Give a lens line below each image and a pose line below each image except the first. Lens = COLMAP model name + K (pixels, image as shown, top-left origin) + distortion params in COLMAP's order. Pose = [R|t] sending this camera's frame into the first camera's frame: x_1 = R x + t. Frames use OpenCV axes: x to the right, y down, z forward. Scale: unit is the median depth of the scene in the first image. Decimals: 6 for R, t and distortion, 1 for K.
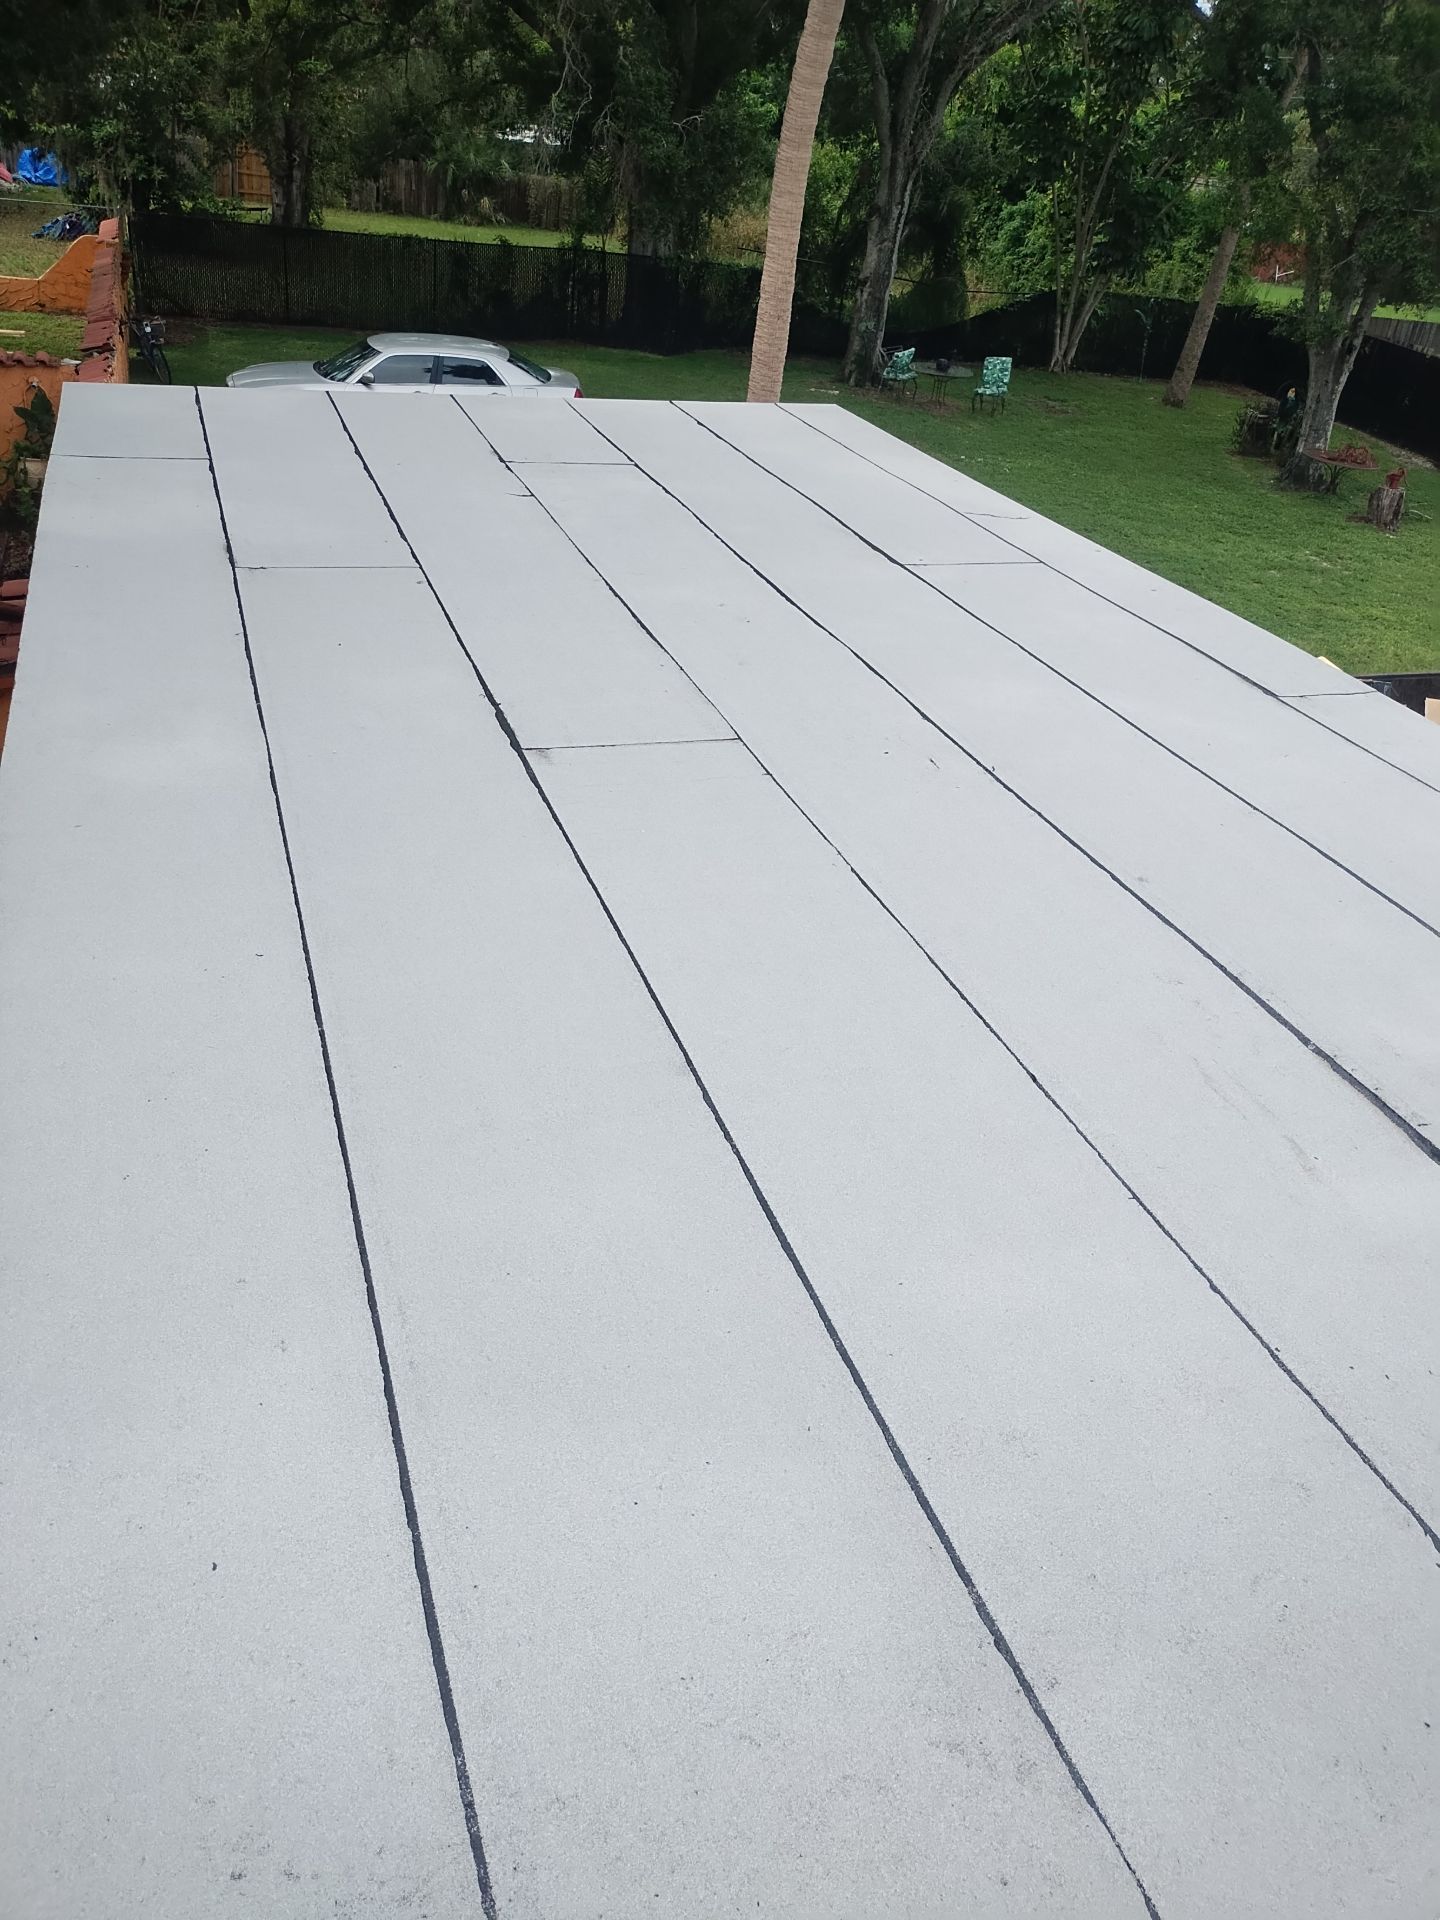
lens RADIAL K [[1470.3, 0, 724.1], [0, 1470.3, 981.7], [0, 0, 1]] dist [0.005648, -0.005130]
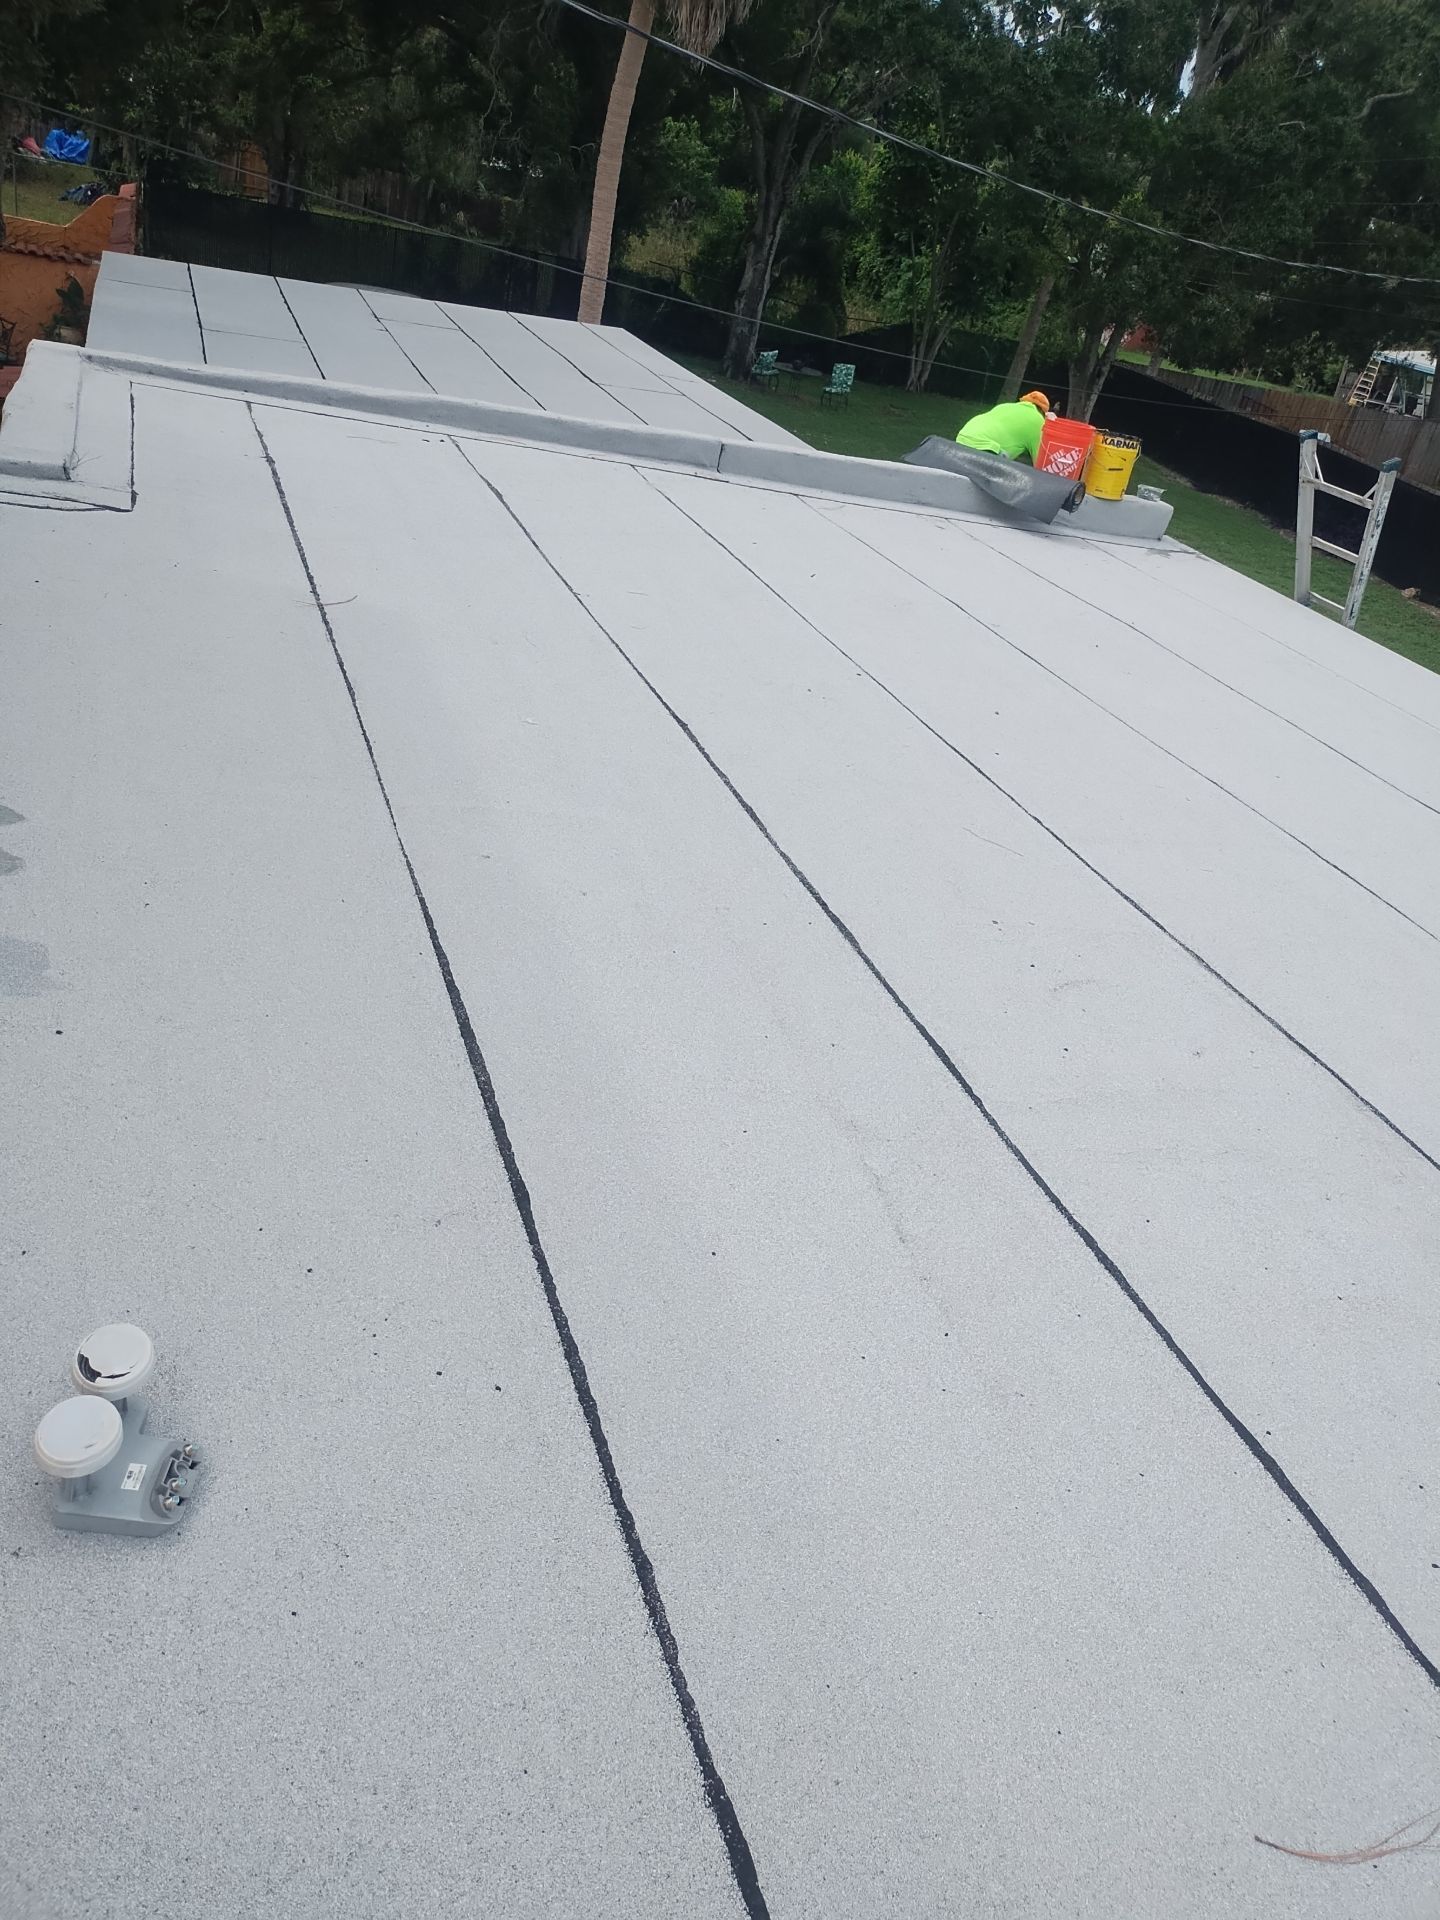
lens RADIAL K [[1444.7, 0, 720.0], [0, 1444.7, 960.0], [0, 0, 1]] dist [0.011838, -0.012465]
pose [[0.996291, 0.077087, 0.038230, 0.069376], [-0.075718, 0.996478, -0.036043, 0.119747], [-0.040874, 0.033015, 0.998619, -0.184019]]
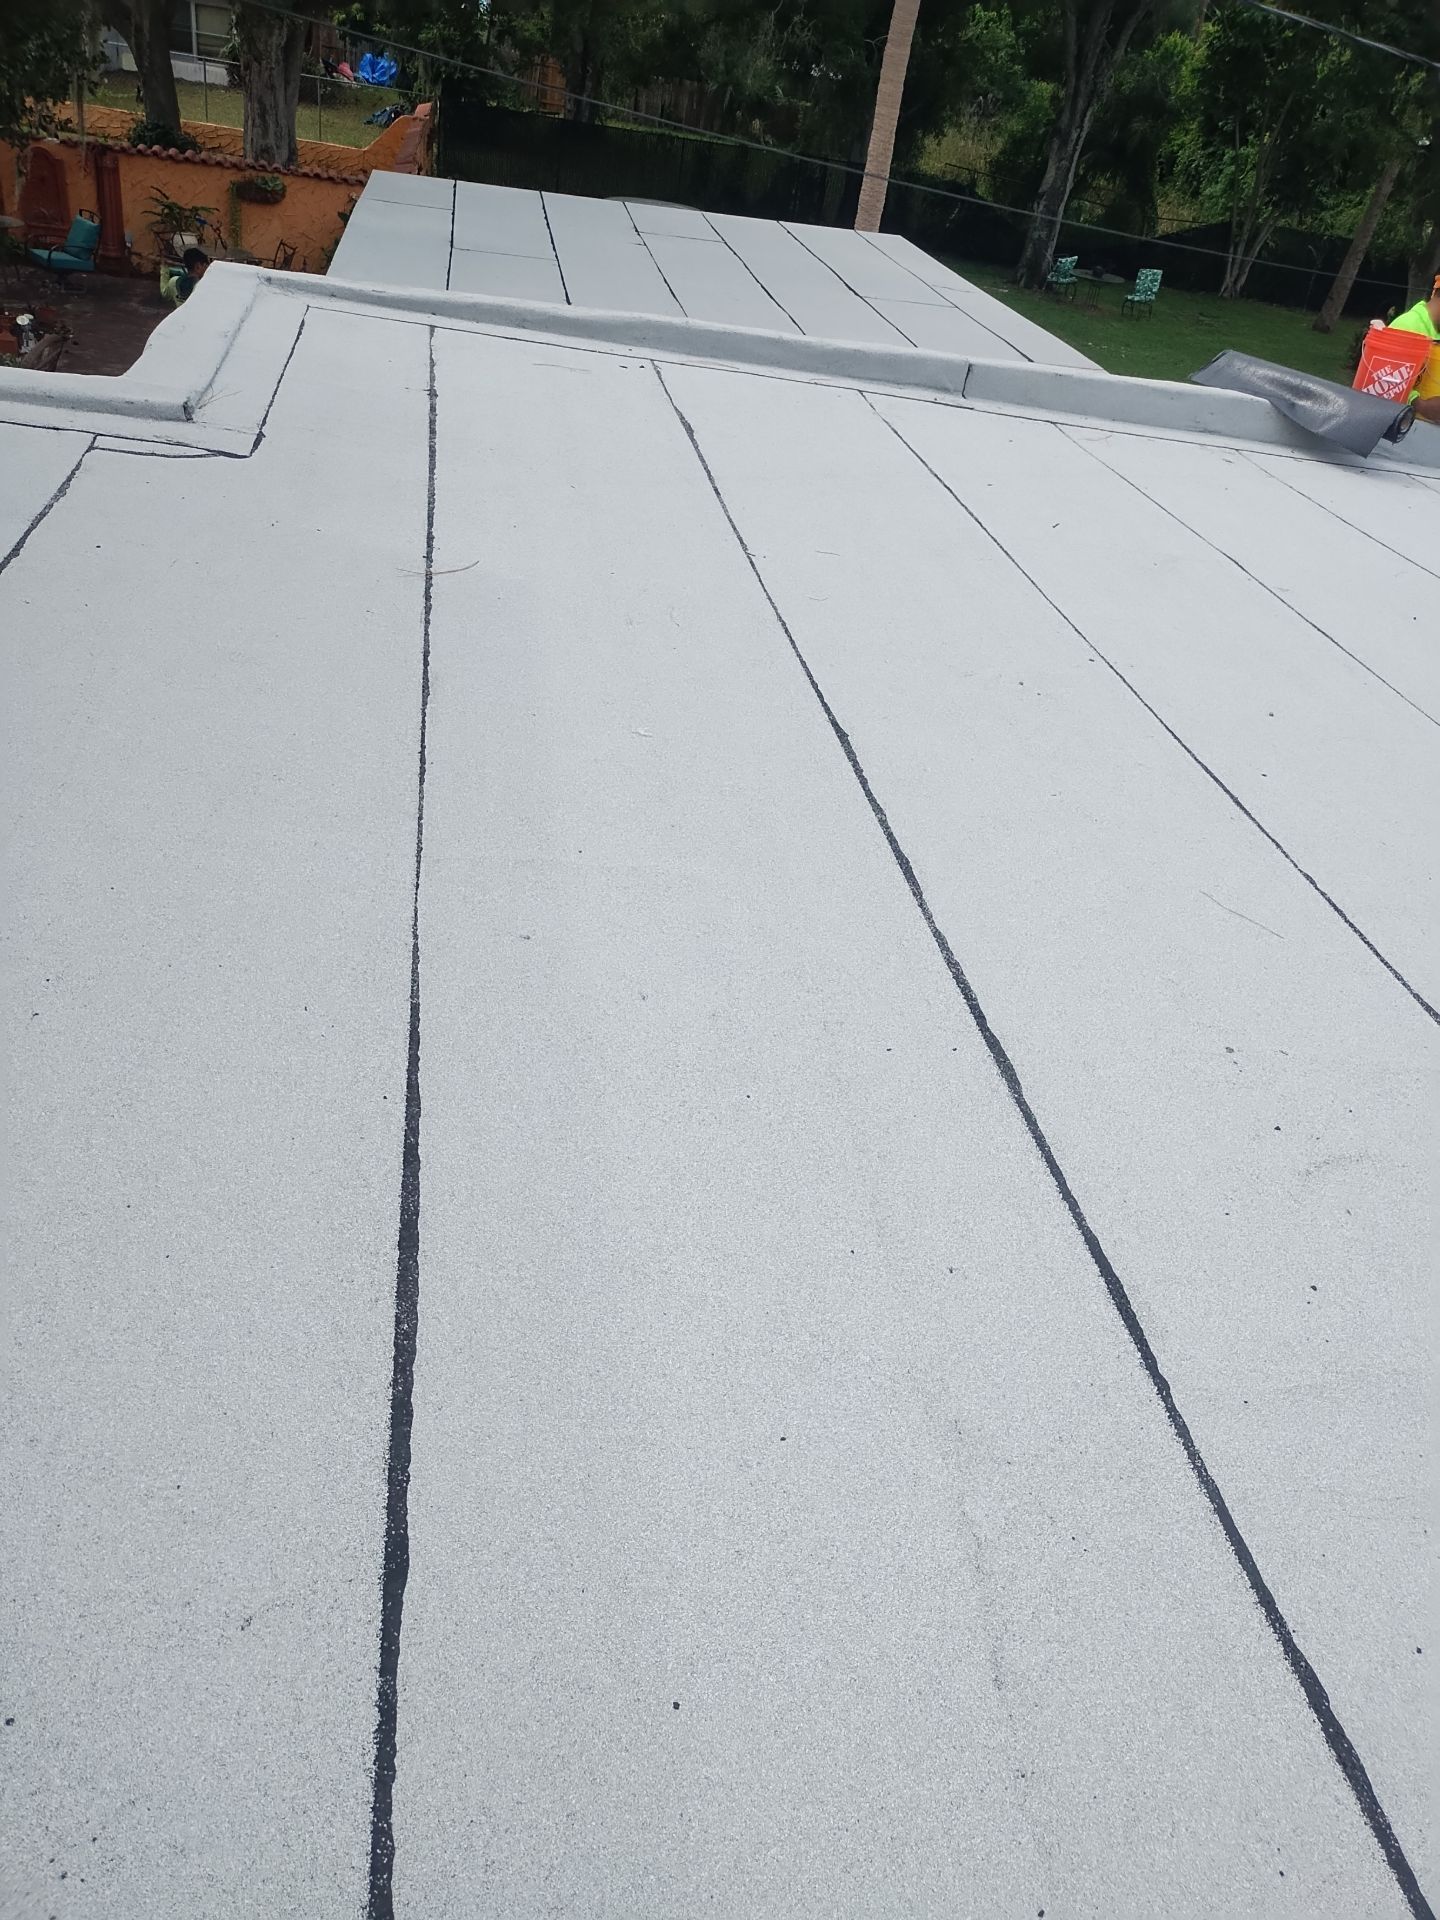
lens RADIAL K [[1441.4, 0, 720.0], [0, 1441.4, 960.0], [0, 0, 1]] dist [0.007905, -0.002767]
pose [[0.981595, 0.135069, -0.135013, 0.076761], [-0.131694, 0.990719, 0.033665, 0.107817], [0.138307, -0.015265, 0.990272, -0.157869]]
